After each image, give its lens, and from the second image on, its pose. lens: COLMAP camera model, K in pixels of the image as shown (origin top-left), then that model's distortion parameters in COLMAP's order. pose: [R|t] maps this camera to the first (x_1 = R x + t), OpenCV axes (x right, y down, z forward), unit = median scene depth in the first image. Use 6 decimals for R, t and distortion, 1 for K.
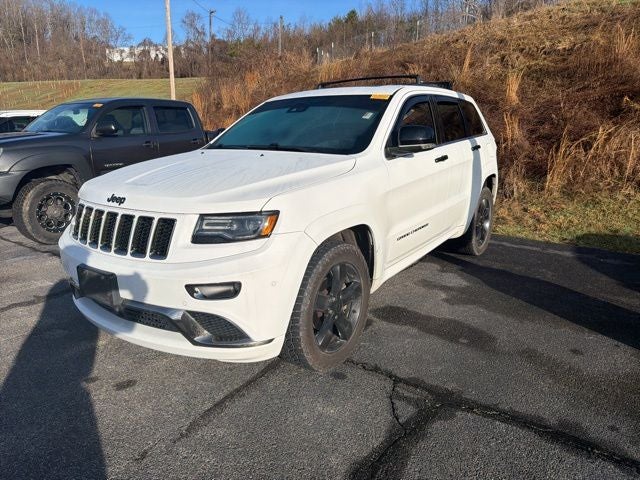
lens RADIAL K [[451.4, 0, 318.4], [0, 451.4, 237.6], [0, 0, 1]] dist [0.026462, -0.033879]
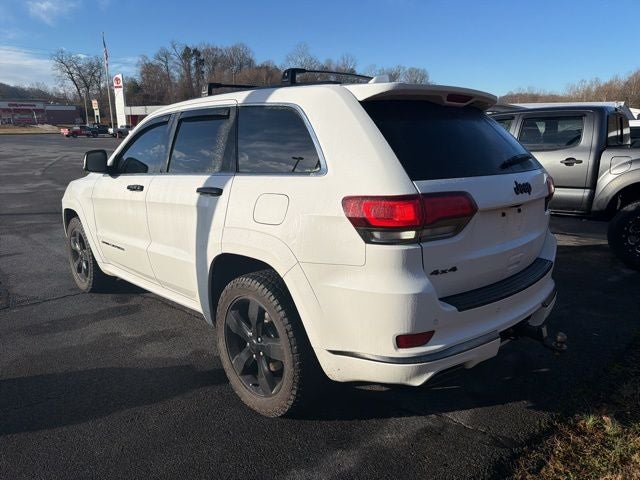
lens RADIAL K [[451.4, 0, 313.9], [0, 451.4, 240.9], [0, 0, 1]] dist [0.026462, -0.033879]
pose [[-0.201755, 0.219523, -0.954518, 1.075998], [-0.220339, 0.939405, 0.262620, -0.389394], [0.954330, 0.263302, -0.141160, 1.497973]]
